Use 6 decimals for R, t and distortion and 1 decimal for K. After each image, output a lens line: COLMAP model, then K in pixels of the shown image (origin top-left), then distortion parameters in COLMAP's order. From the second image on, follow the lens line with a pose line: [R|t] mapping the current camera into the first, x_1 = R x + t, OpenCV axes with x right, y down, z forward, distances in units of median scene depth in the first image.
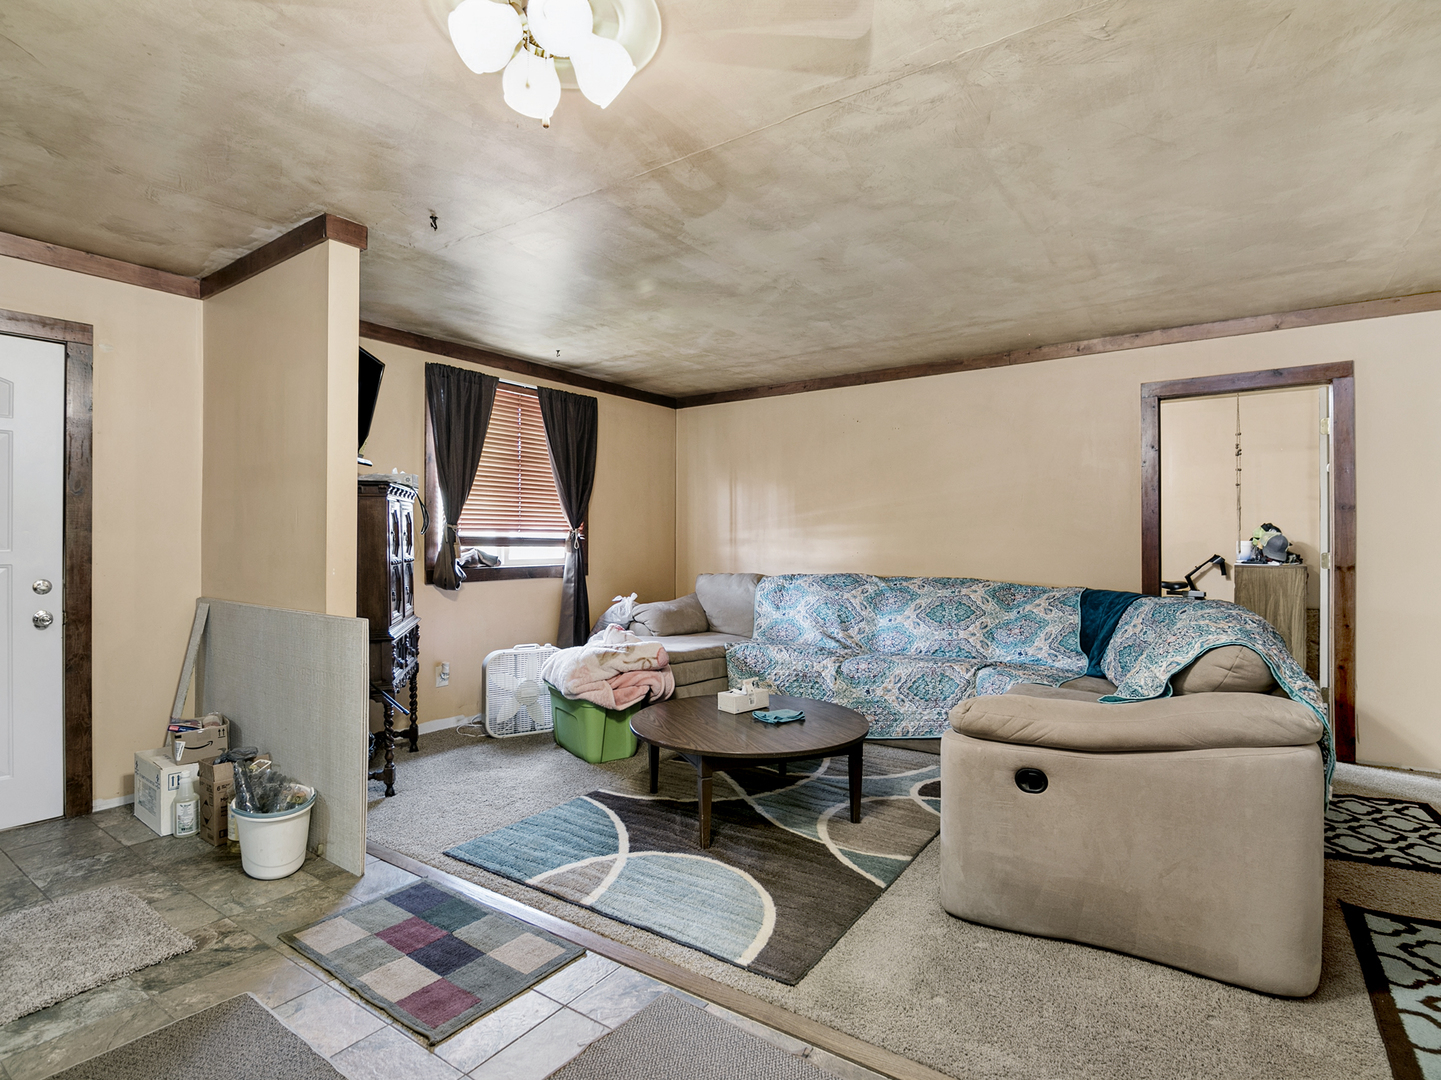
lens RADIAL K [[716.6, 0, 722.1], [0, 716.6, 562.3], [0, 0, 1]] dist [0.000208, -0.000850]
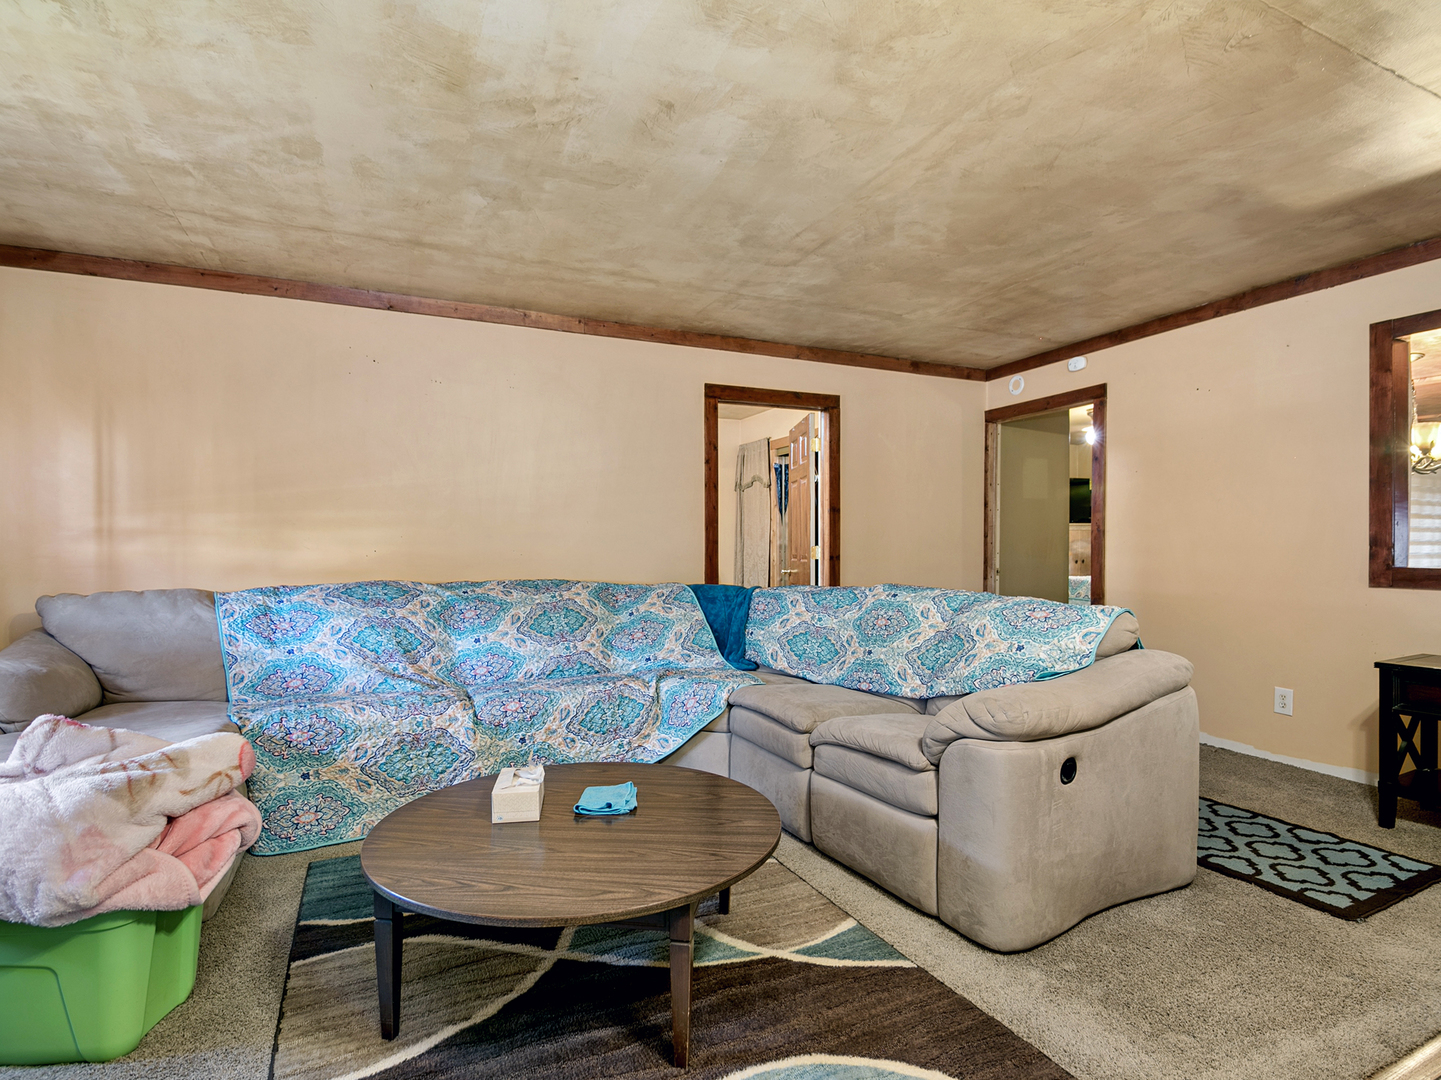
lens RADIAL K [[741.3, 0, 719.9], [0, 741.3, 562.7], [0, 0, 1]] dist [0.004320, -0.010921]
pose [[0.511560, -0.017147, 0.859076, -0.323881], [0.027925, 0.999604, 0.003324, 0.006207], [-0.858794, 0.022290, 0.511837, 0.440081]]
